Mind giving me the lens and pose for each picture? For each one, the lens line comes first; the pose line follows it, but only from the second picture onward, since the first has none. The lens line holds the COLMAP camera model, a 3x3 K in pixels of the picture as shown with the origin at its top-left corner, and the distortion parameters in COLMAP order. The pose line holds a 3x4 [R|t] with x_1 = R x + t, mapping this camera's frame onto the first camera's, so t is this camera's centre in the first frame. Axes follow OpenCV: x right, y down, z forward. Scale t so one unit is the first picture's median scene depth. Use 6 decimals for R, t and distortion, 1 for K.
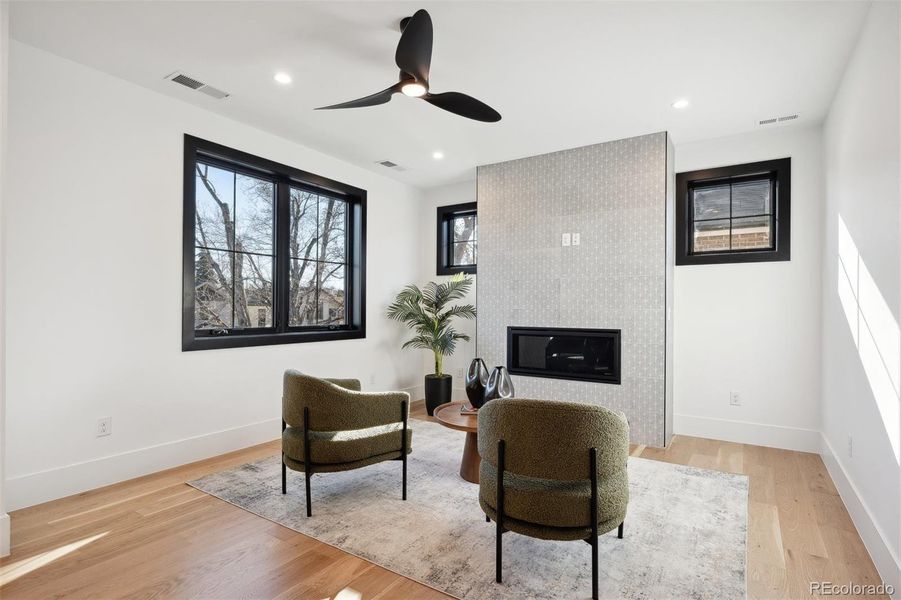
lens RADIAL K [[452.9, 0, 453.5], [0, 452.9, 304.9], [0, 0, 1]] dist [-0.002691, -0.000685]
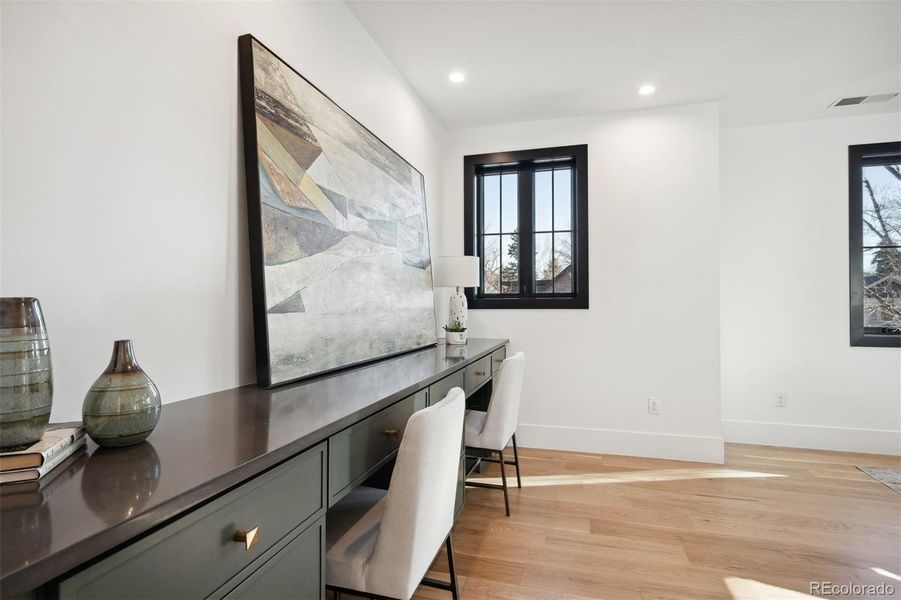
lens RADIAL K [[452.9, 0, 453.5], [0, 452.9, 304.9], [0, 0, 1]] dist [-0.002691, -0.000685]
pose [[0.294614, -0.012057, -0.955540, 0.163123], [0.013712, 0.999871, -0.008389, 0.000145], [0.955518, -0.010631, 0.294741, -0.236912]]
